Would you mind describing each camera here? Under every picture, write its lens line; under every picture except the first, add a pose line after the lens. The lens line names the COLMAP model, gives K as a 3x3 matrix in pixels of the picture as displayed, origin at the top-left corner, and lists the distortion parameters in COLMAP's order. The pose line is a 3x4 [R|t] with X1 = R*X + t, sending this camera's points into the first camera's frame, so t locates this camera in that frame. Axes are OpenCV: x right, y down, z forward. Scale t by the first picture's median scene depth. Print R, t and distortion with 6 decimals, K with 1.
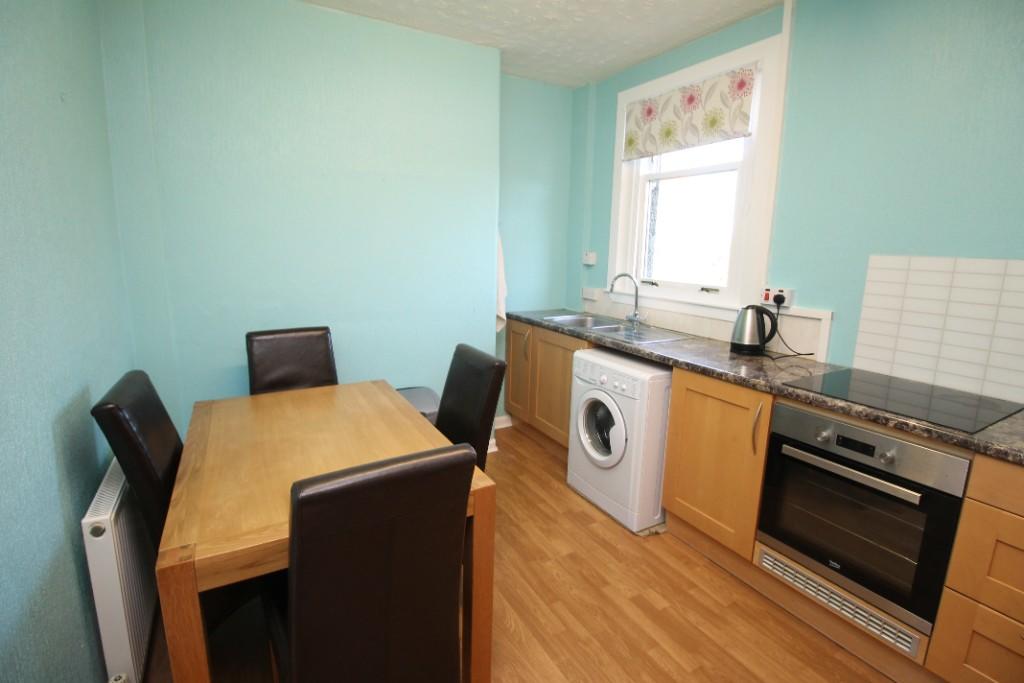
lens RADIAL K [[479.6, 0, 512.8], [0, 479.6, 324.6], [0, 0, 1]] dist [-0.004614, -0.001339]
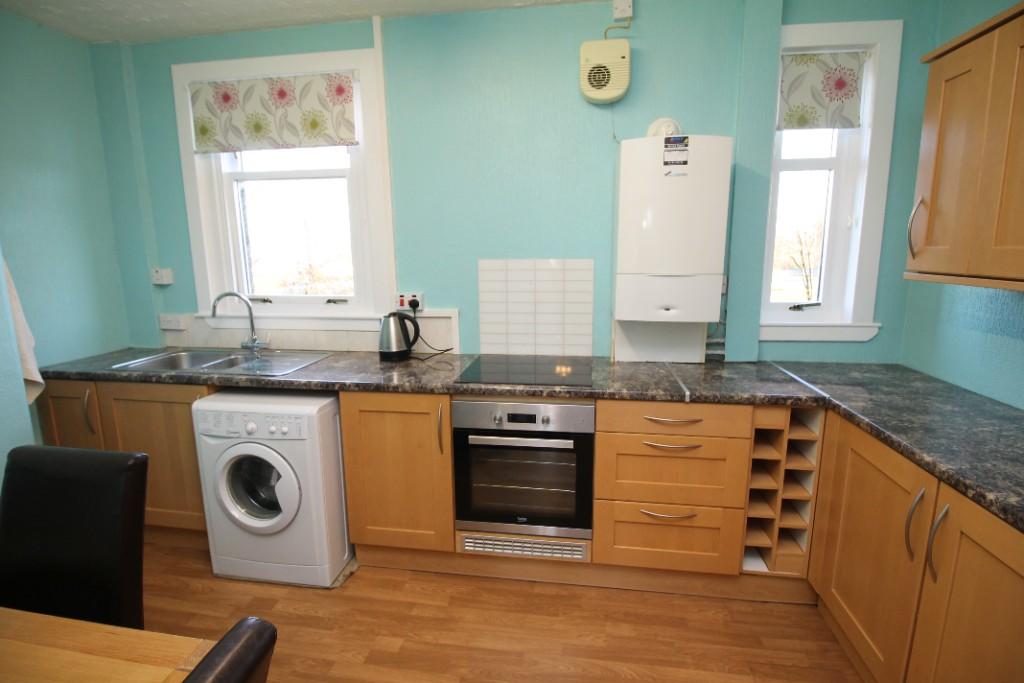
lens RADIAL K [[456.4, 0, 516.2], [0, 456.4, 332.4], [0, 0, 1]] dist [-0.026851, 0.000161]
pose [[0.607716, -0.156560, 0.778570, -0.100152], [0.149053, 0.985439, 0.081815, -0.037239], [-0.780042, 0.066328, 0.622202, 0.184756]]
